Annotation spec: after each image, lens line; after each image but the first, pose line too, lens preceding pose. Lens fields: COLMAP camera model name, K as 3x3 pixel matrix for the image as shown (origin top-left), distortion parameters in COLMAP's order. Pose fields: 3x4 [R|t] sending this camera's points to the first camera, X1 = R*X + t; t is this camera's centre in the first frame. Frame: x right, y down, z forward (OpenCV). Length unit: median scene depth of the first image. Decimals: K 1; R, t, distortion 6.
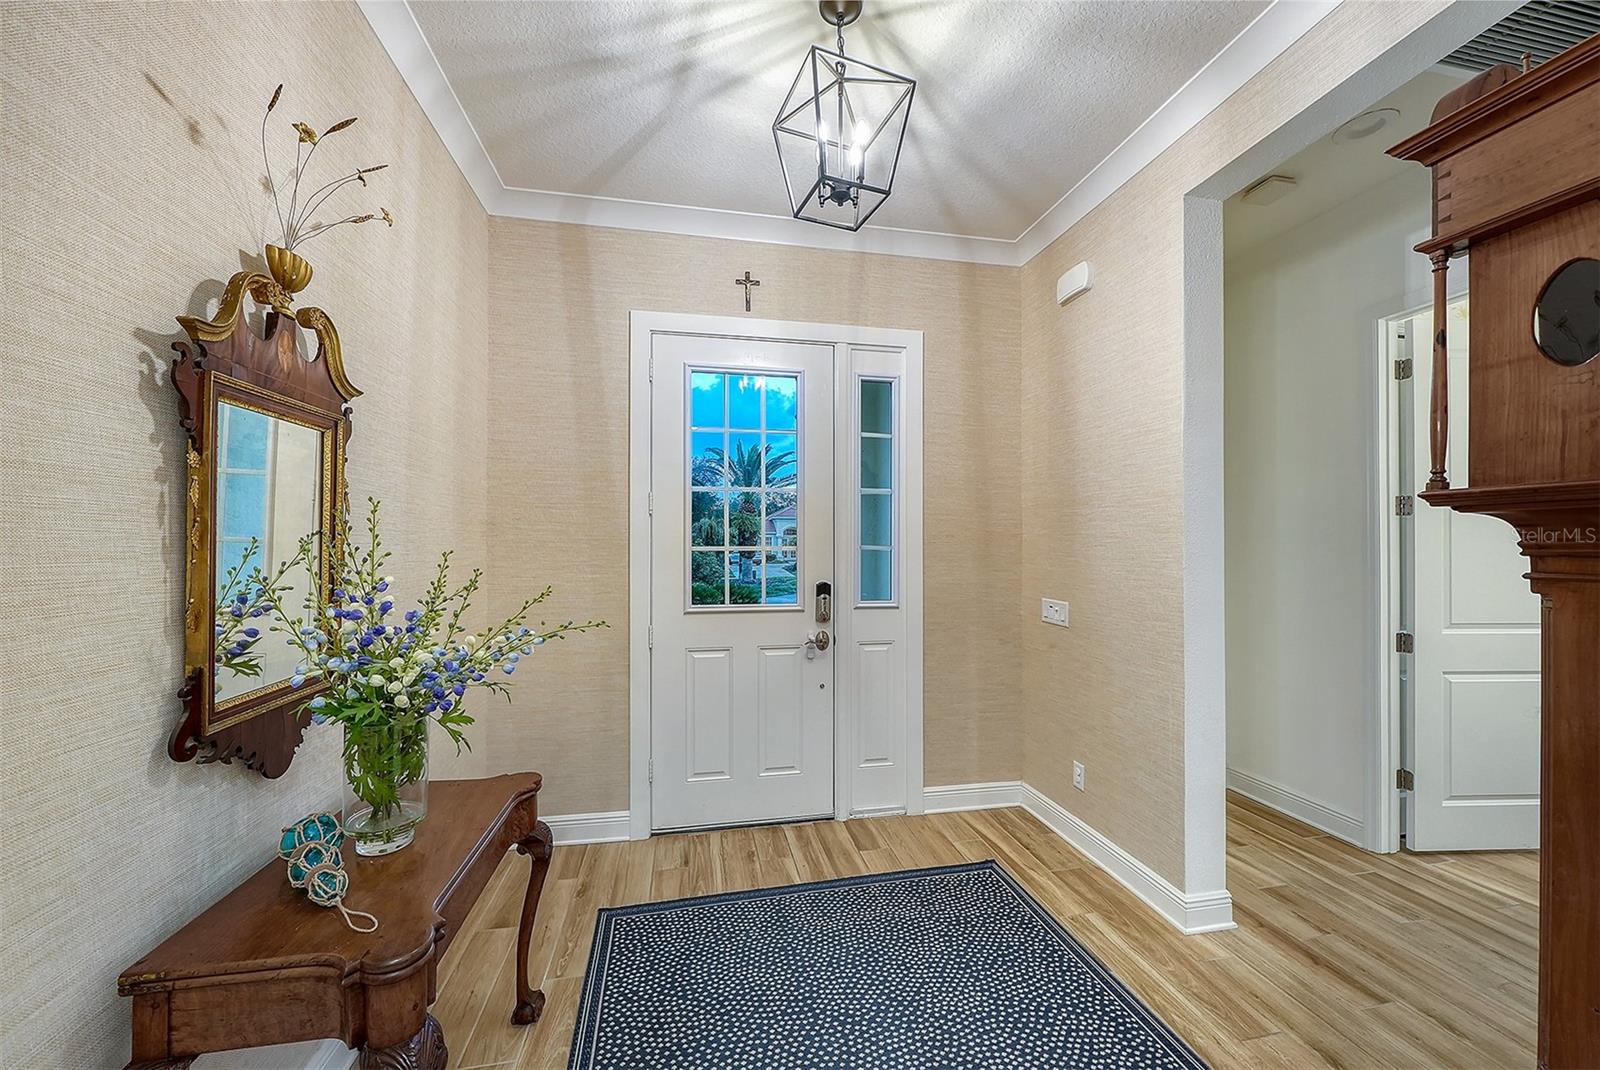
lens RADIAL K [[599.3, 0, 800.0], [0, 599.3, 535.0], [0, 0, 1]] dist [-0.006120, -0.000067]
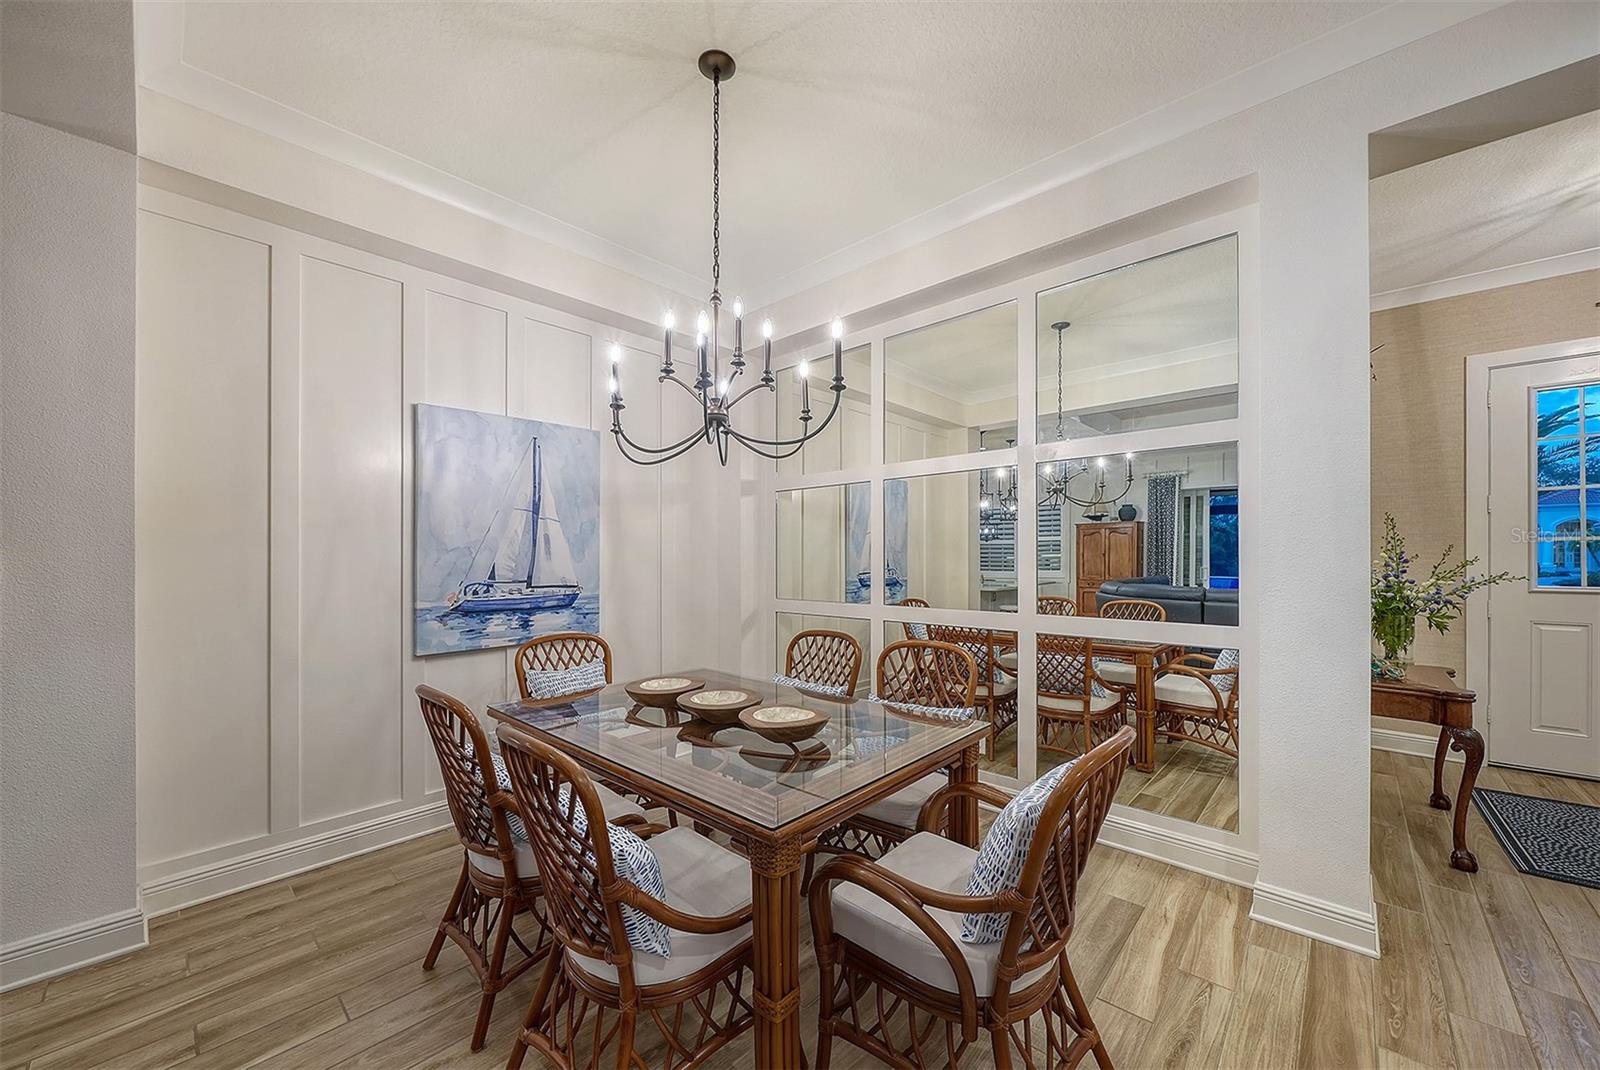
lens RADIAL K [[599.3, 0, 800.0], [0, 599.3, 535.0], [0, 0, 1]] dist [-0.006120, -0.000067]
pose [[0.603688, 0.000098, -0.797221, -0.127115], [0.002981, 0.999993, 0.002380, 0.007348], [0.797215, -0.003814, 0.603683, -0.944044]]
